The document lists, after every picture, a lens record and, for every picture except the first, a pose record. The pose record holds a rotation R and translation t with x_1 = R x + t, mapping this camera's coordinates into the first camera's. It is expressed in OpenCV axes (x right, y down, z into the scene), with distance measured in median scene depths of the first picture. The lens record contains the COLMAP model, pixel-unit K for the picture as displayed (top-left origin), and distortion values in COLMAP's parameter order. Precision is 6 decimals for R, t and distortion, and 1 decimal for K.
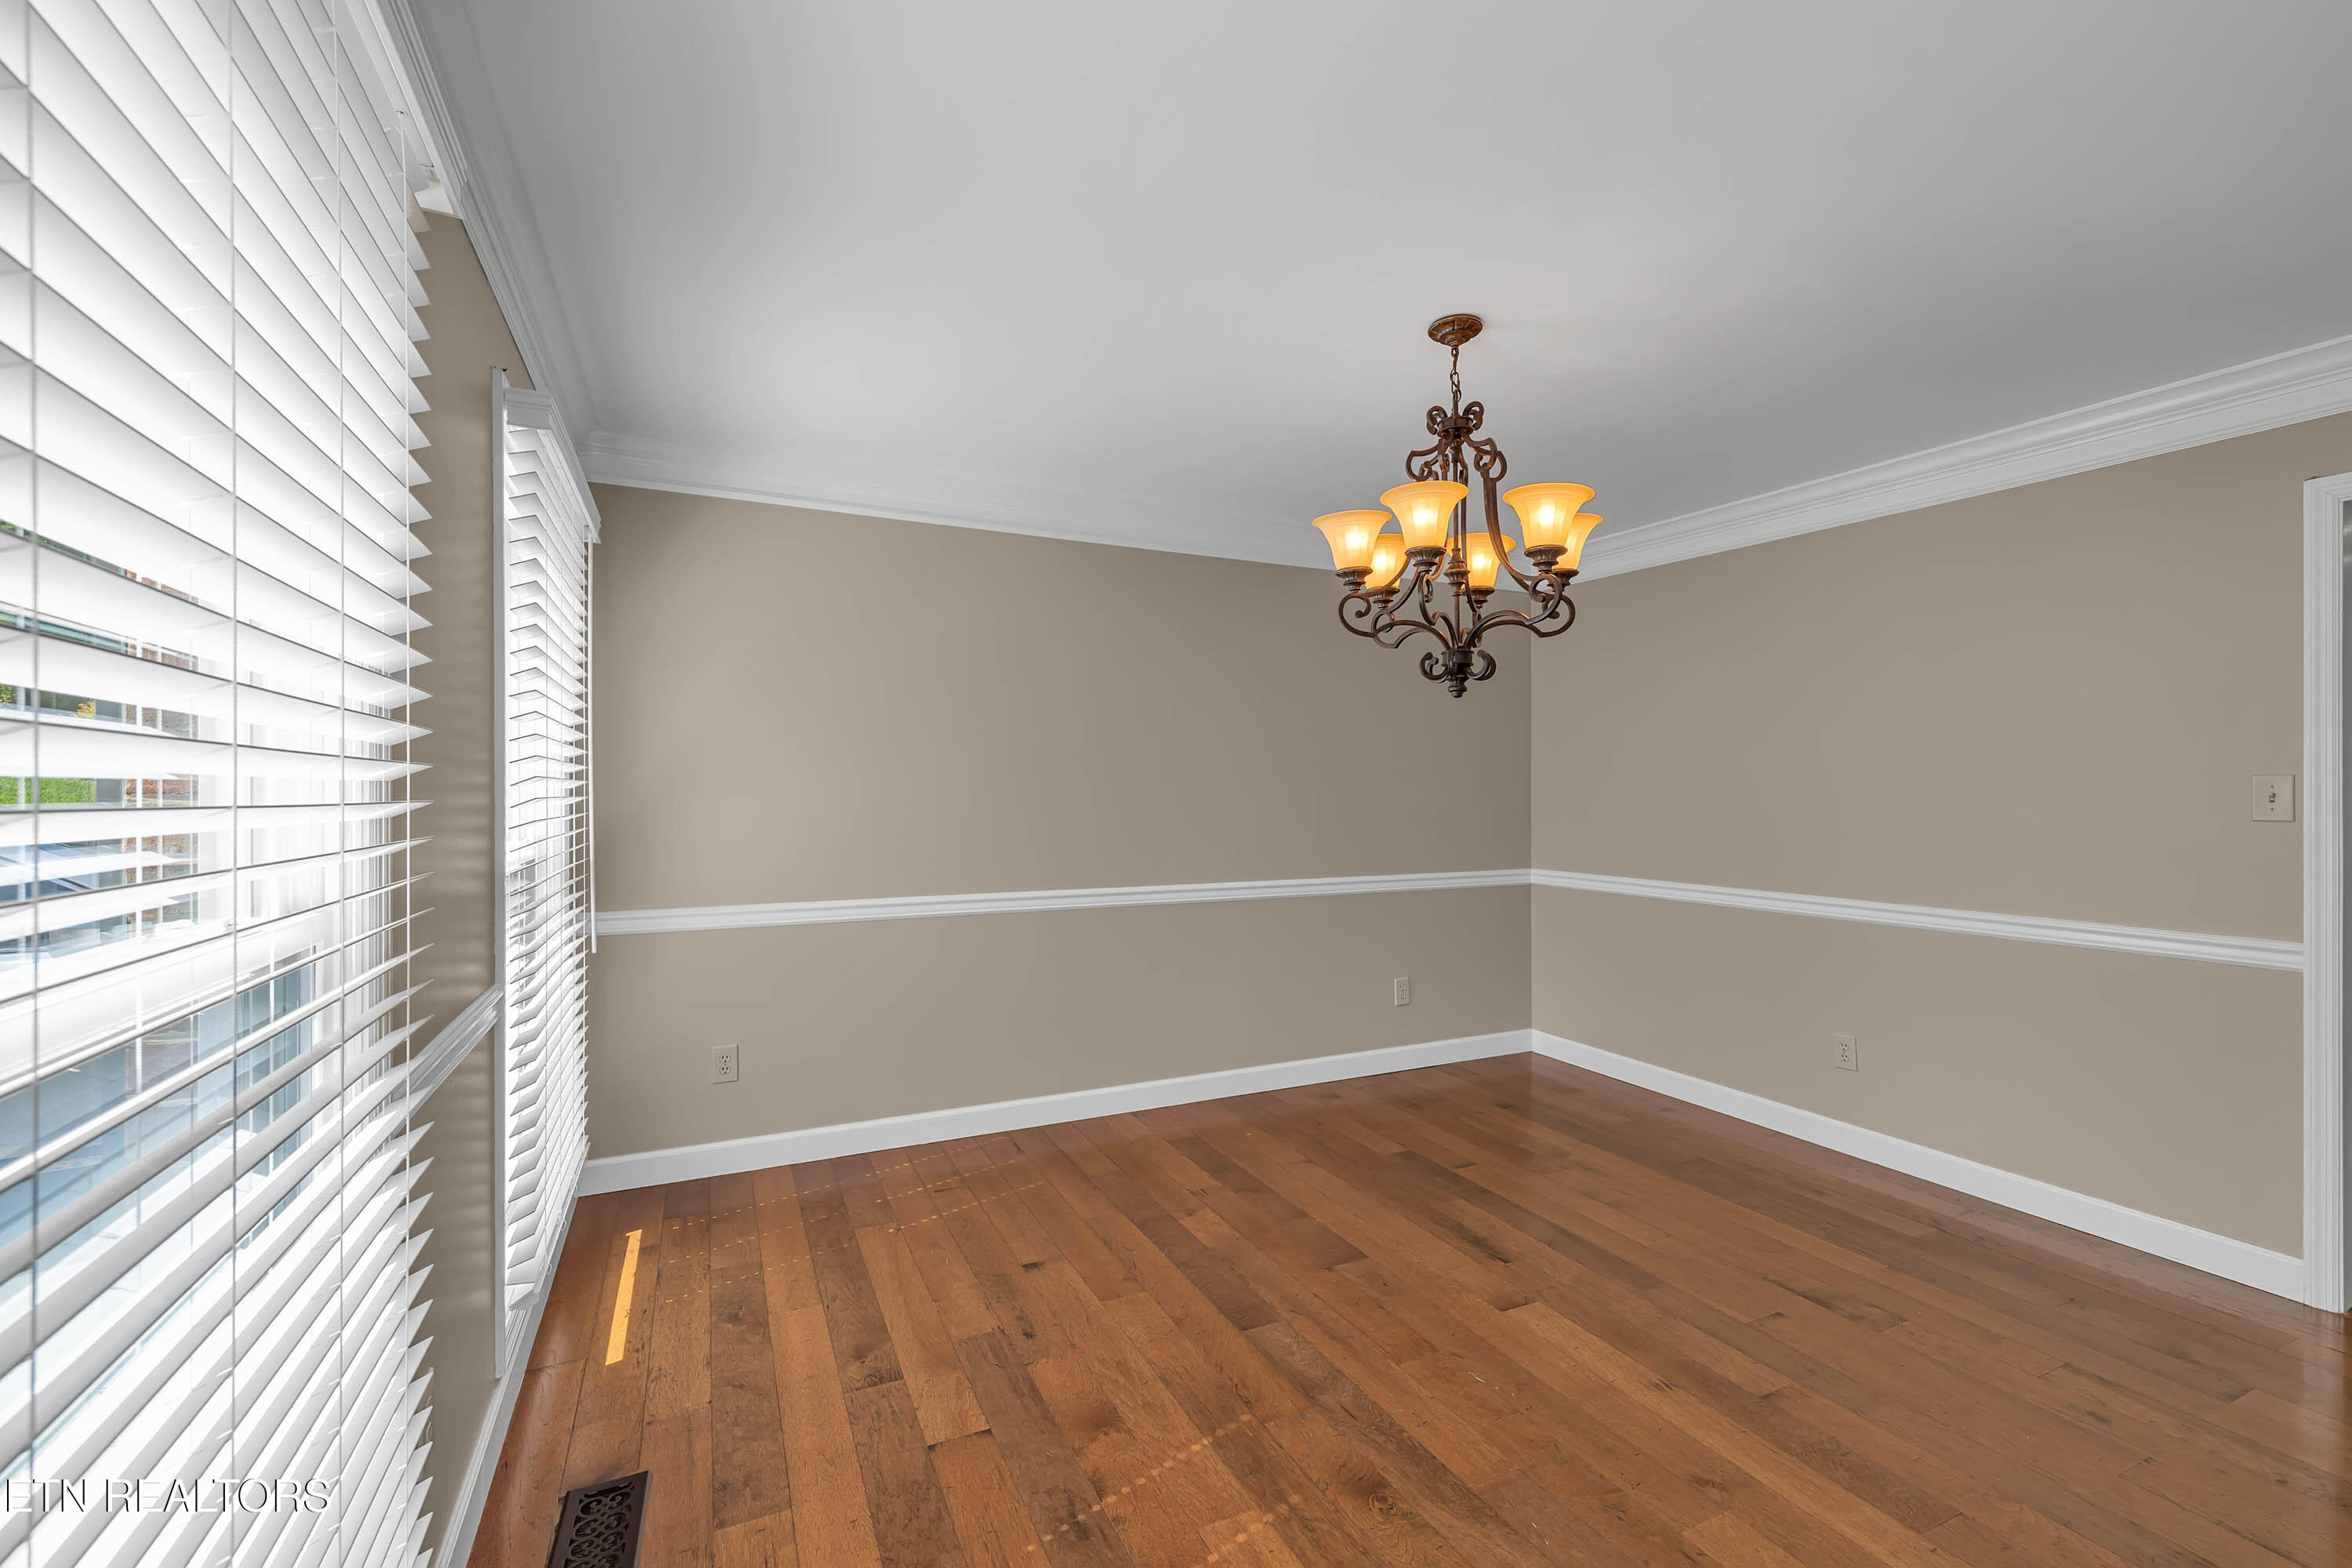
lens RADIAL K [[990.3, 0, 1177.3], [0, 990.3, 787.6], [0, 0, 1]] dist [-0.000299, -0.000268]
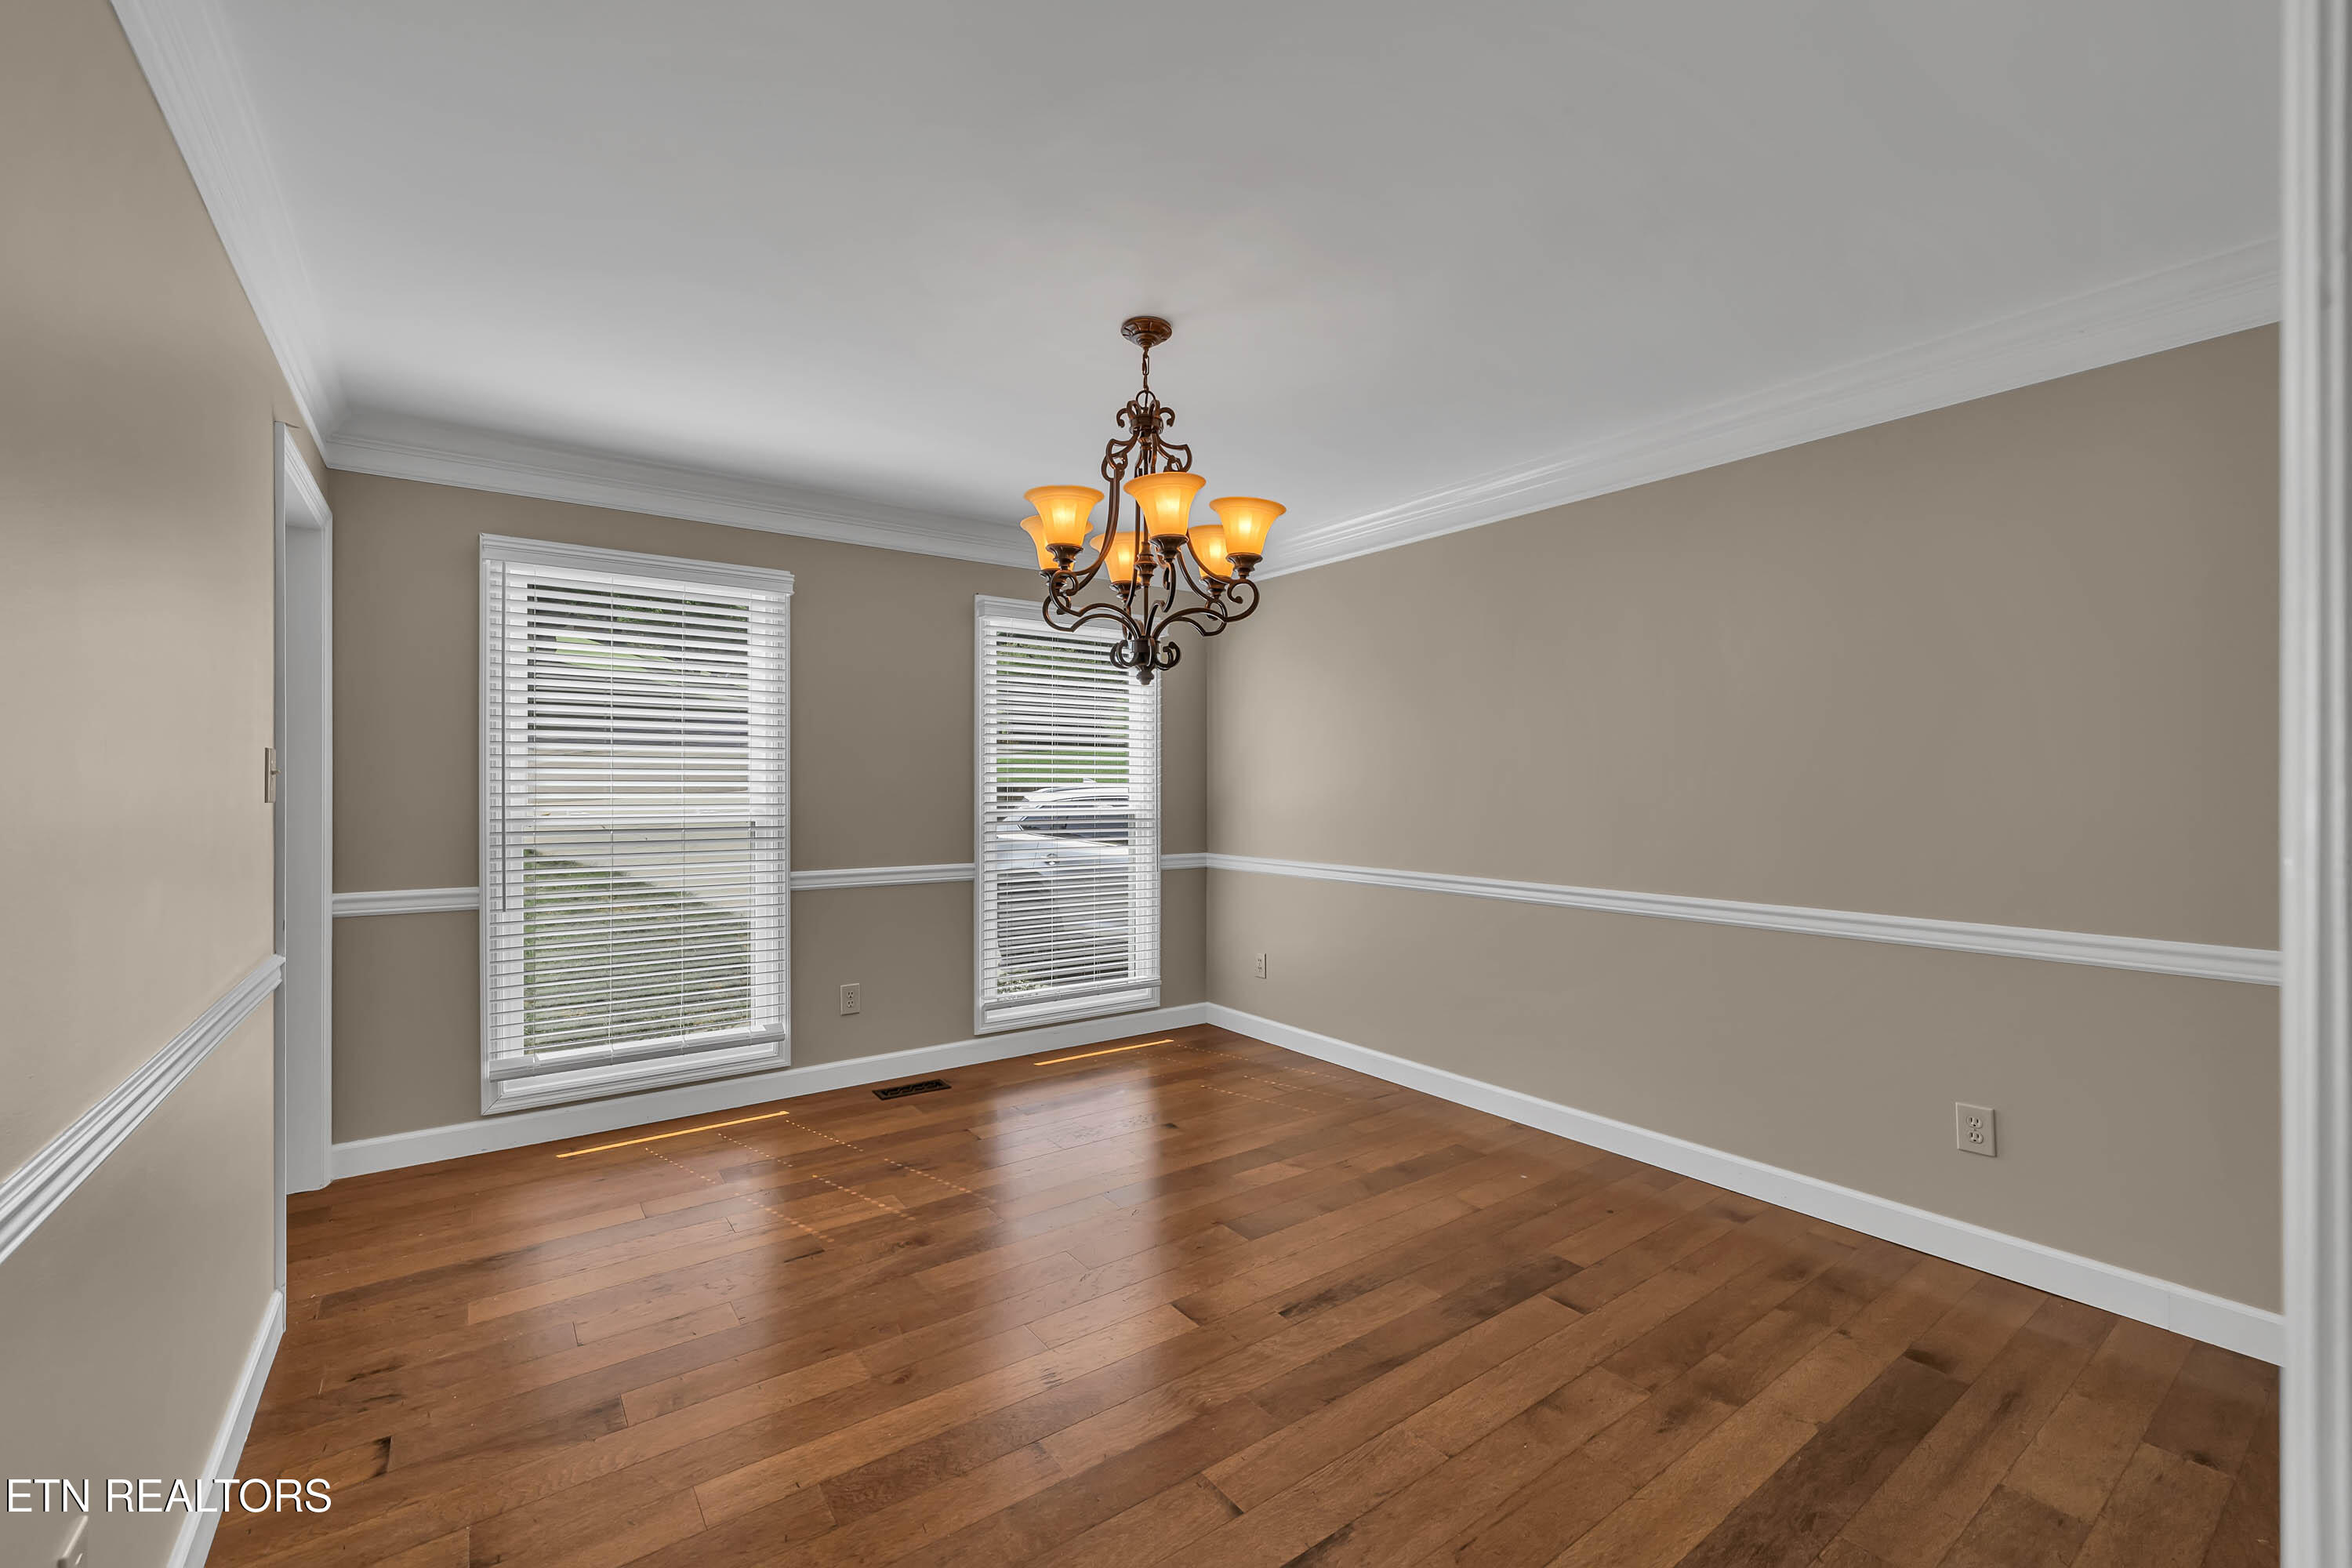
lens RADIAL K [[990.3, 0, 1177.3], [0, 990.3, 787.6], [0, 0, 1]] dist [-0.000299, -0.000268]
pose [[0.179018, 0.003317, -0.983840, 1.131463], [0.002890, 0.999988, 0.003897, 0.013515], [0.983842, -0.003541, 0.179006, 0.731328]]
